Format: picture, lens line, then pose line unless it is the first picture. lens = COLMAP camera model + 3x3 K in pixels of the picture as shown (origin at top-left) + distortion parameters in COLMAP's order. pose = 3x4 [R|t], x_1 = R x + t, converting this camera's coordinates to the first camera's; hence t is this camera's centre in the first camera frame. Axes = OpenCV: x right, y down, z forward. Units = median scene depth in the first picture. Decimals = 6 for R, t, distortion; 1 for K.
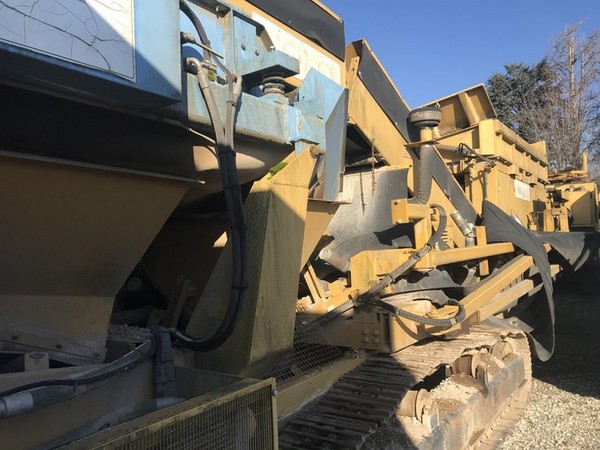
lens RADIAL K [[487.0, 0, 302.8], [0, 487.0, 213.2], [0, 0, 1]] dist [-0.001747, -0.001075]
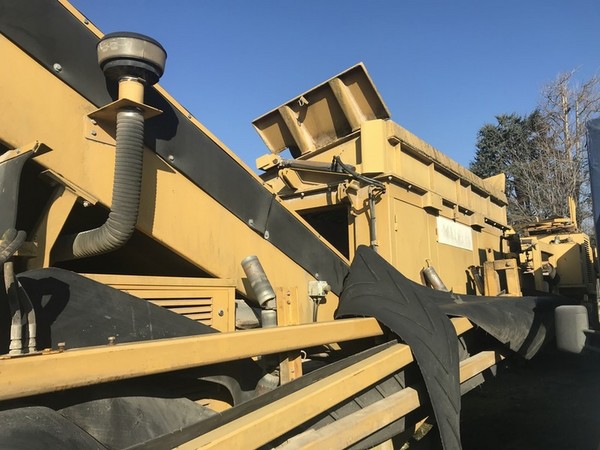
lens RADIAL K [[487.0, 0, 297.5], [0, 487.0, 222.8], [0, 0, 1]] dist [-0.001747, -0.001075]
pose [[0.999749, 0.002753, -0.022244, 0.257077], [-0.004927, 0.995145, -0.098301, 0.006184], [0.021866, 0.098386, 0.994908, 0.326271]]
